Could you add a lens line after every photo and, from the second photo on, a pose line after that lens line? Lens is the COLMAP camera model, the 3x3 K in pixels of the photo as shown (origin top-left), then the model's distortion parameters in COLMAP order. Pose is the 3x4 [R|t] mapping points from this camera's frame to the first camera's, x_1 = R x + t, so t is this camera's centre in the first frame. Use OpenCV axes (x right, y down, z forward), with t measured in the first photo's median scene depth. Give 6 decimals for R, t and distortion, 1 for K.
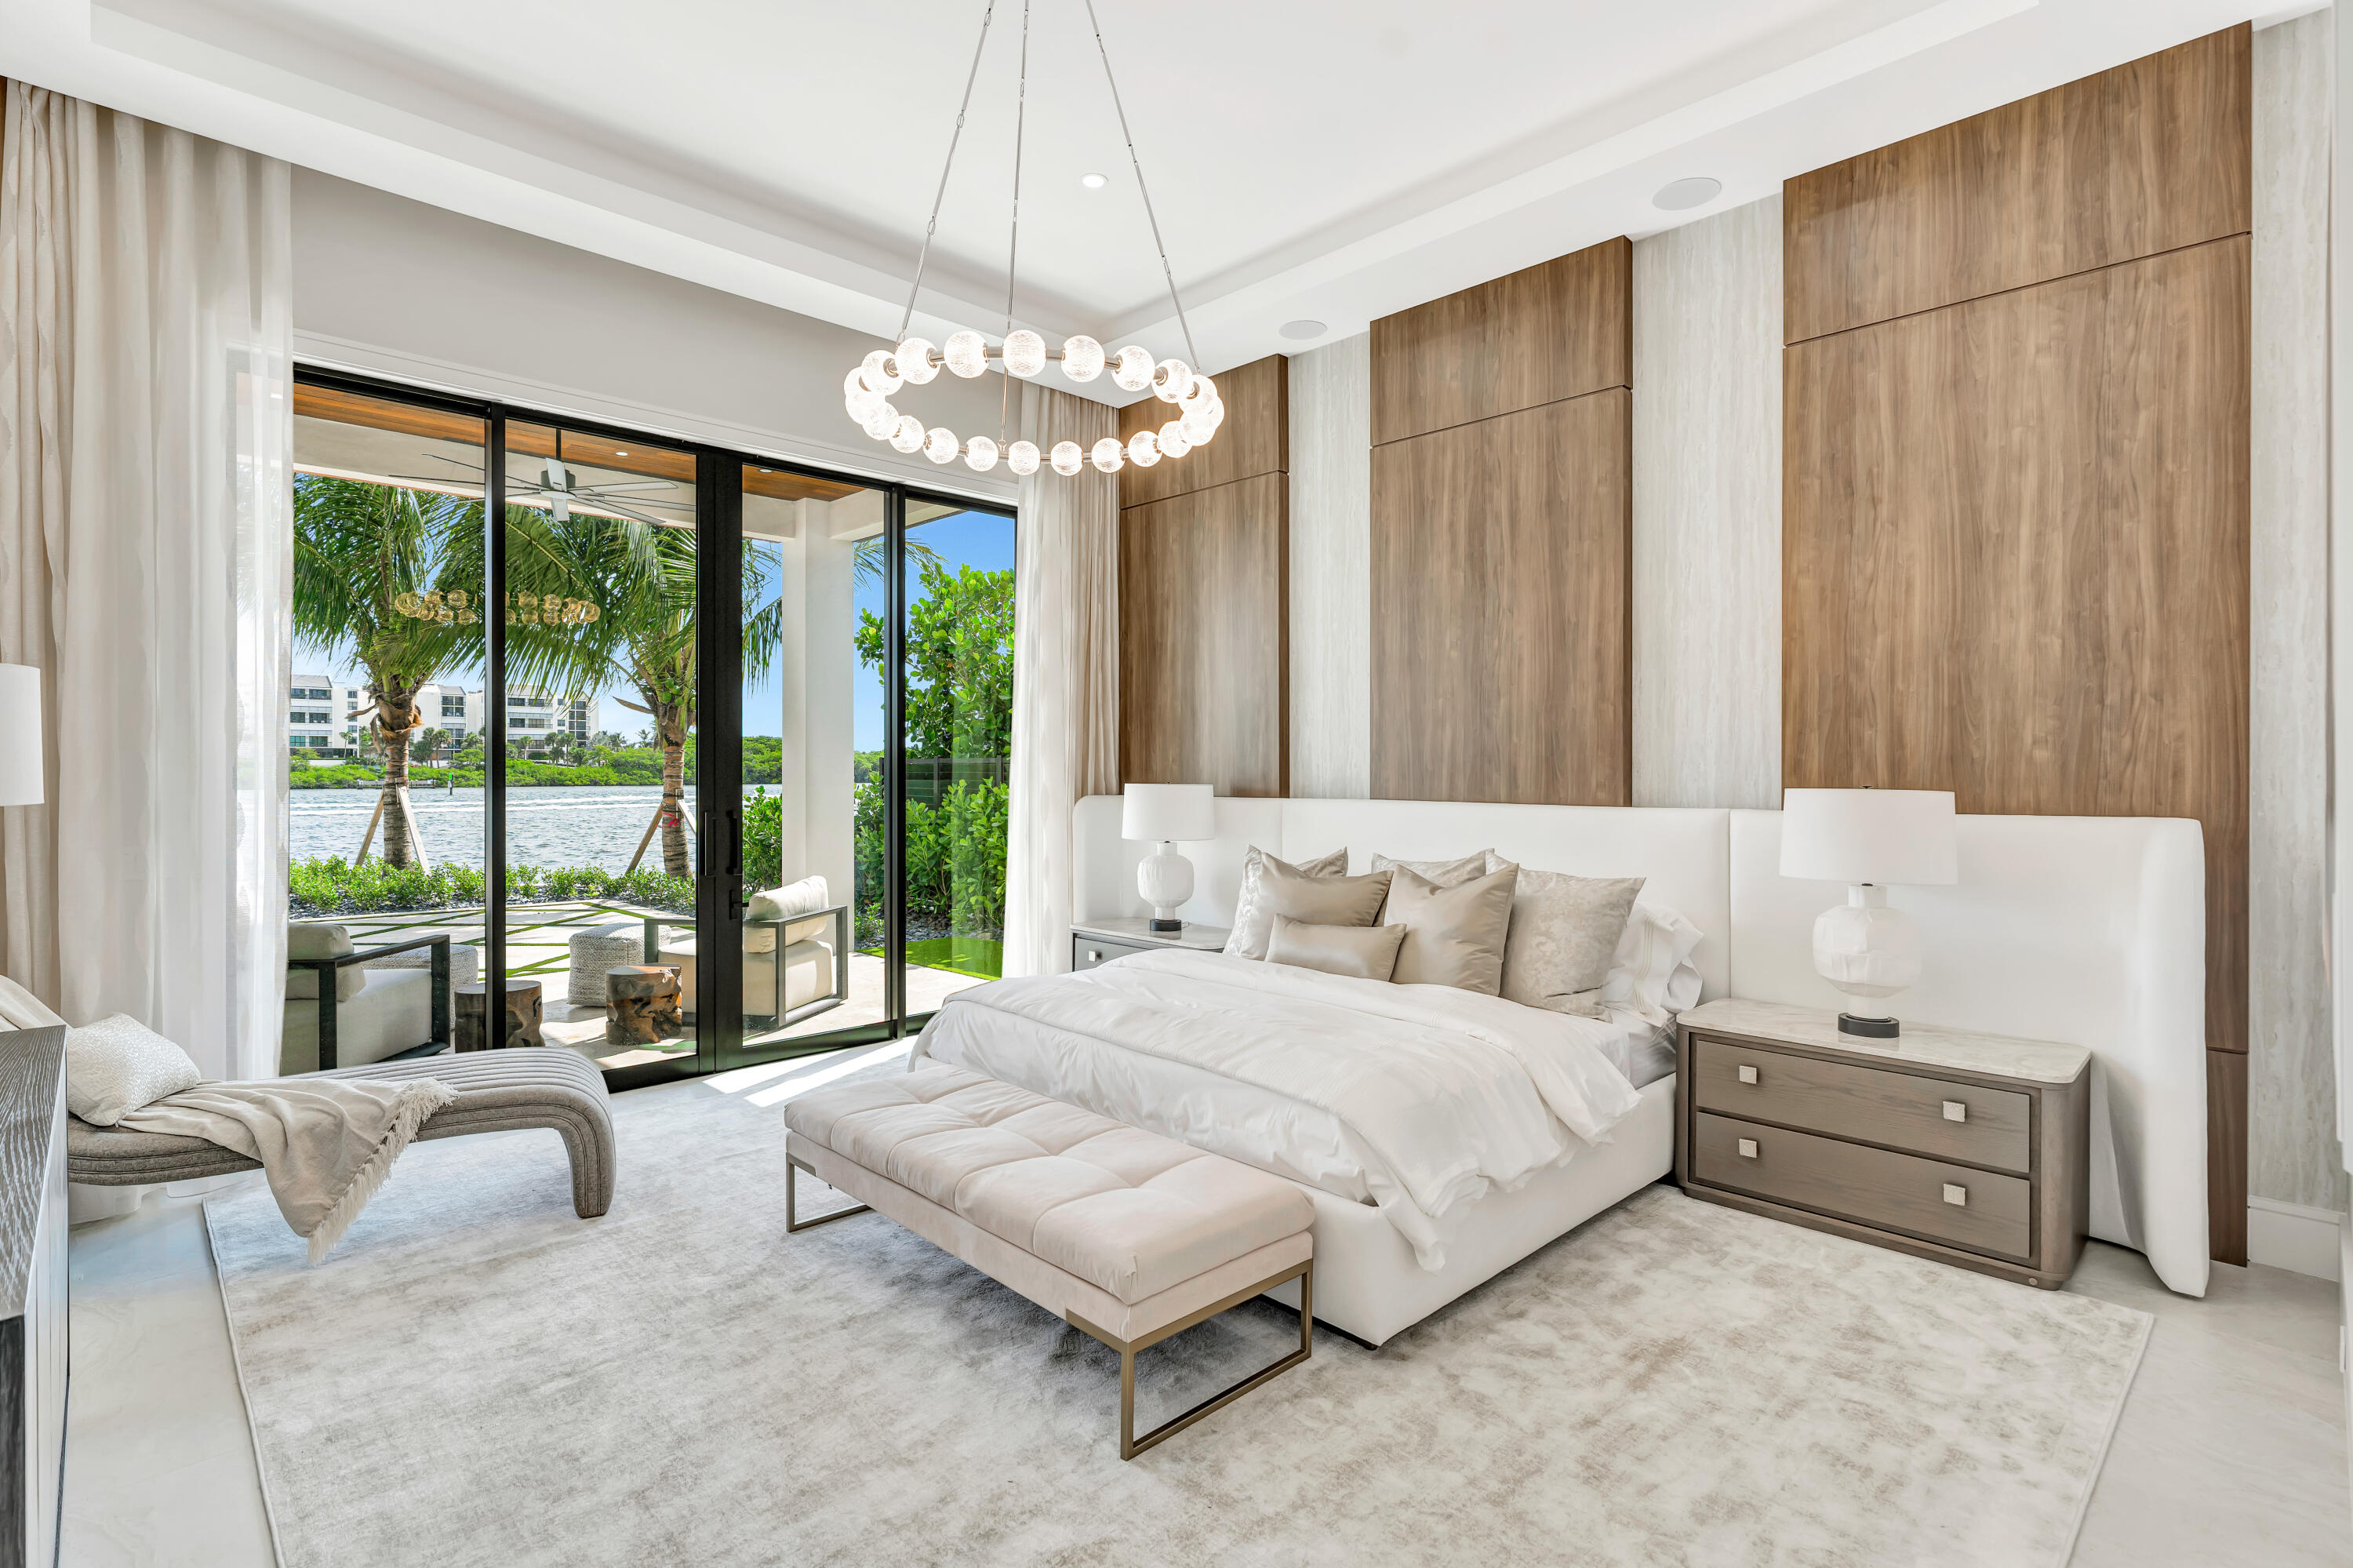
lens RADIAL K [[1134.4, 0, 1176.5], [0, 1134.4, 784.0], [0, 0, 1]] dist [-0.000567, -0.000118]
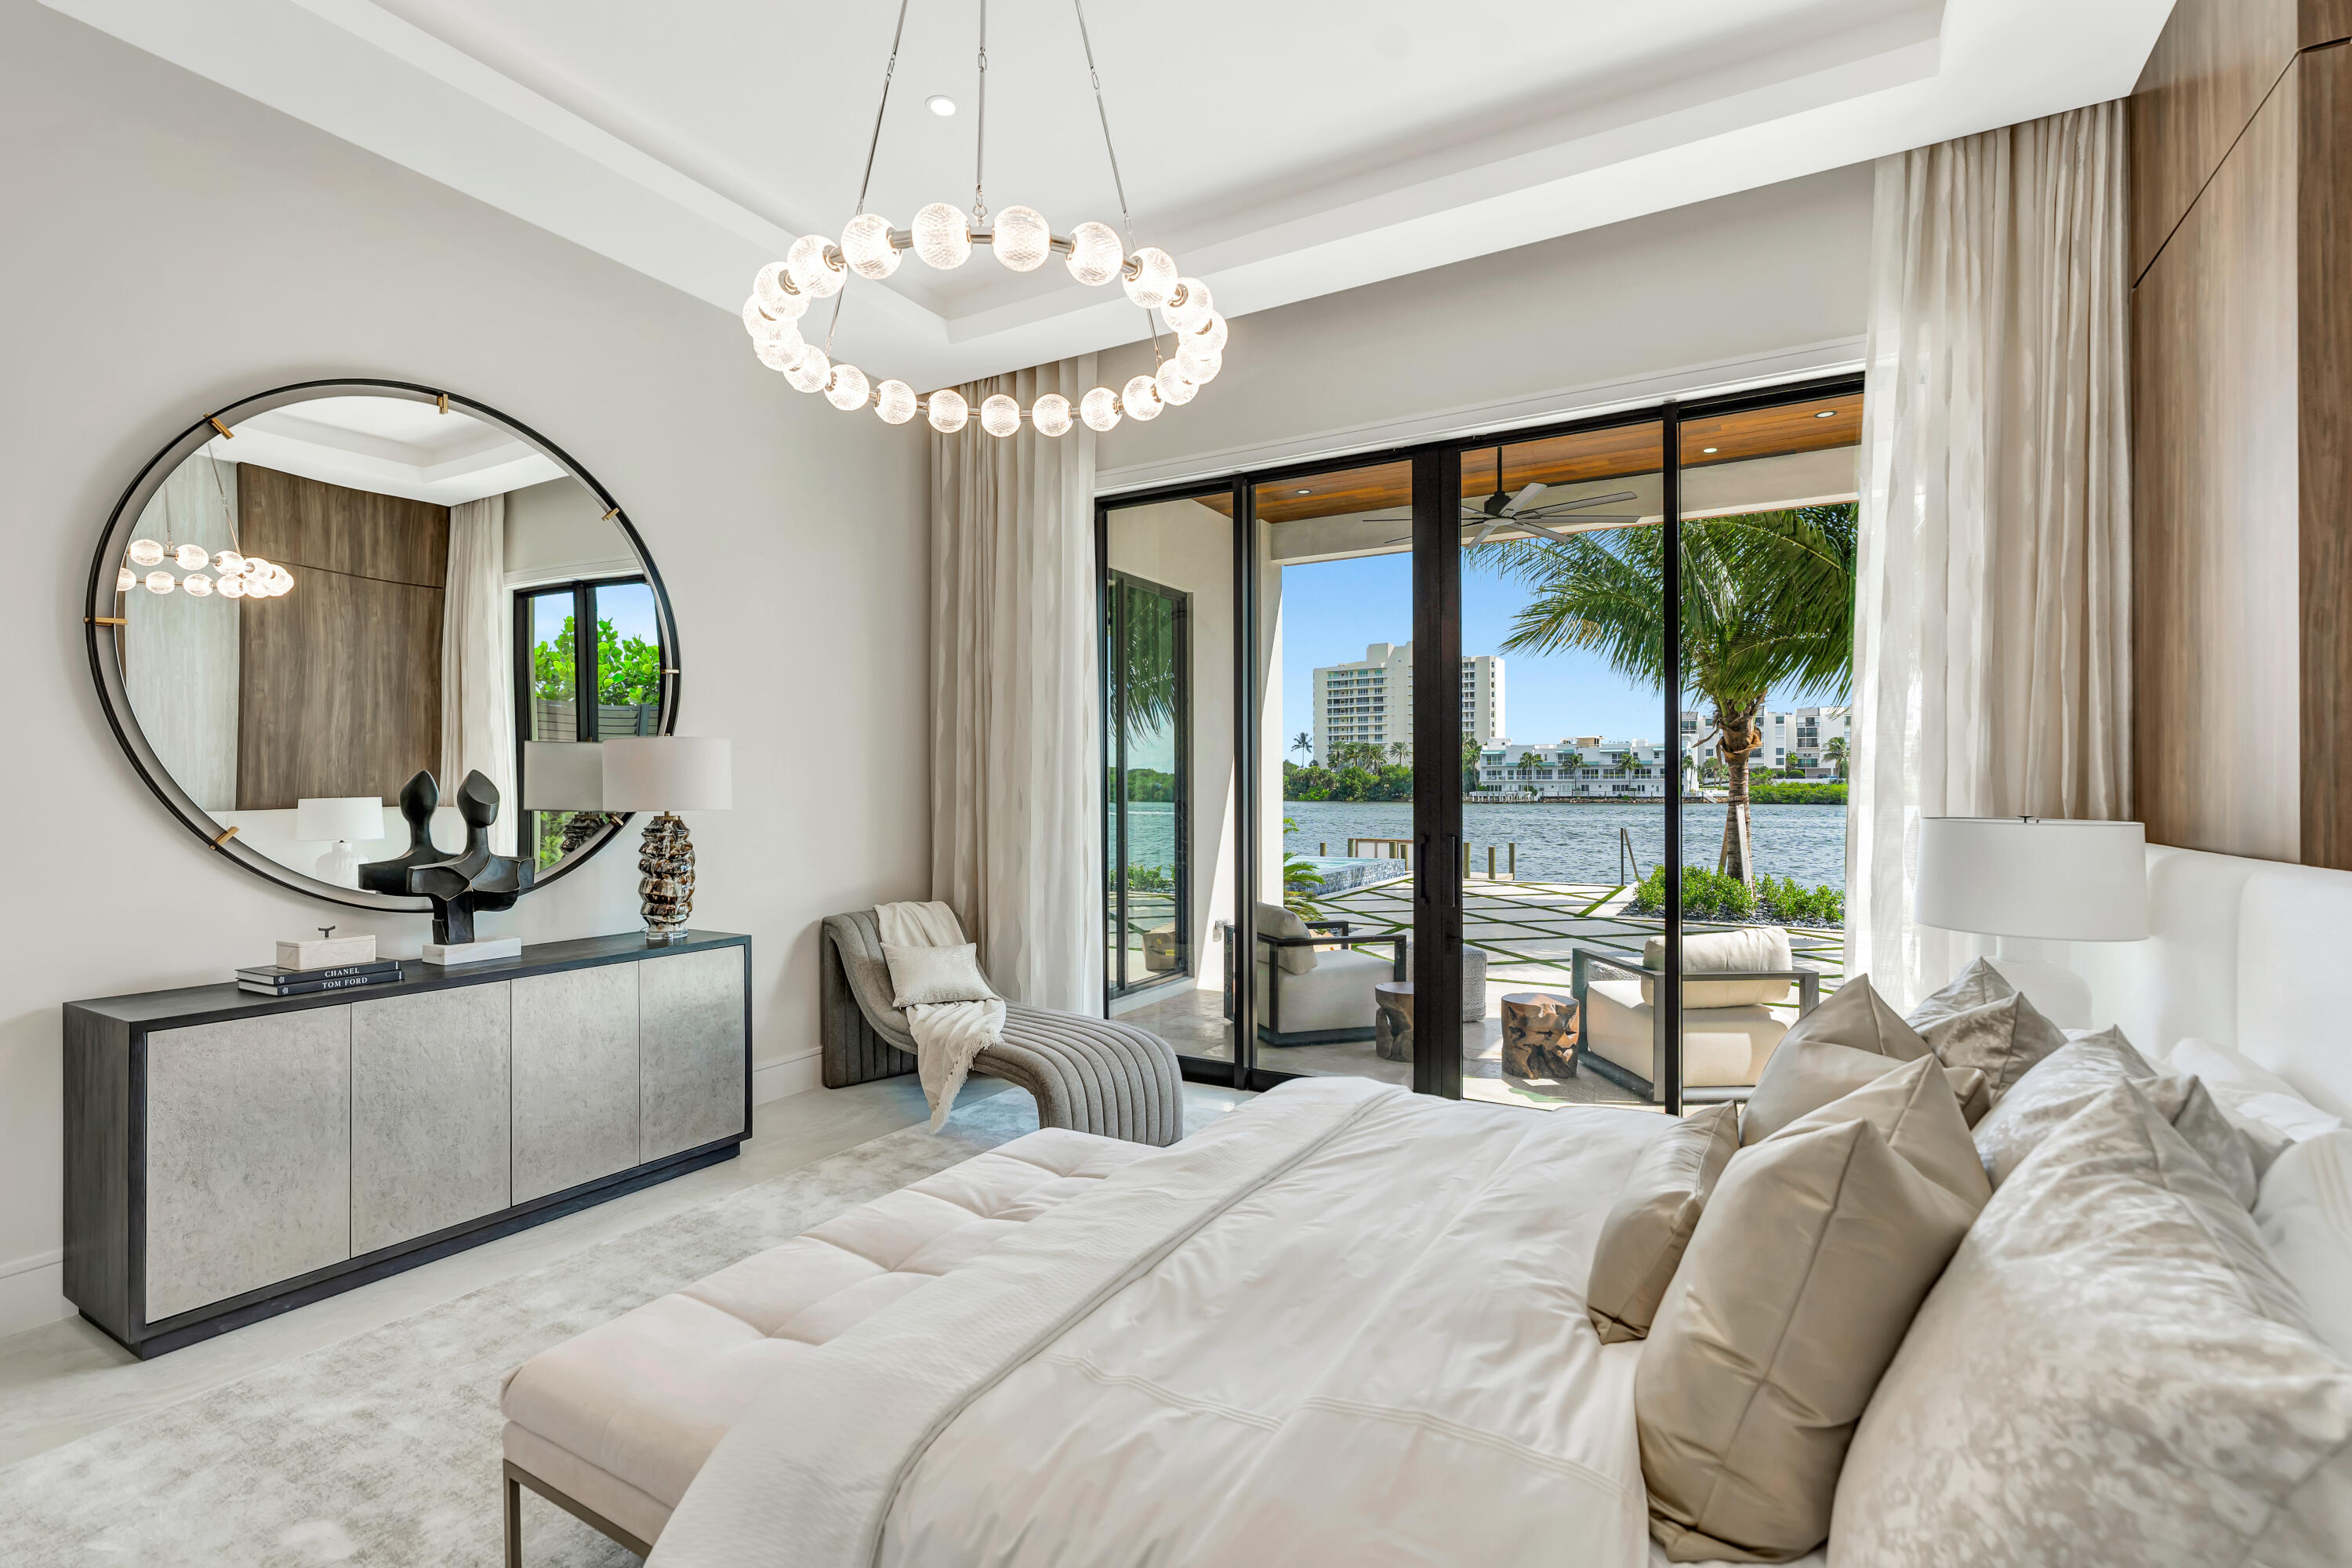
lens RADIAL K [[1059.5, 0, 1176.0], [0, 1059.5, 784.0], [0, 0, 1]] dist [-0.000908, -0.000062]
pose [[0.278029, -0.003843, -0.960565, 0.326093], [-0.010480, 0.999920, -0.007034, -0.008895], [0.960516, 0.012022, 0.277967, 0.498346]]
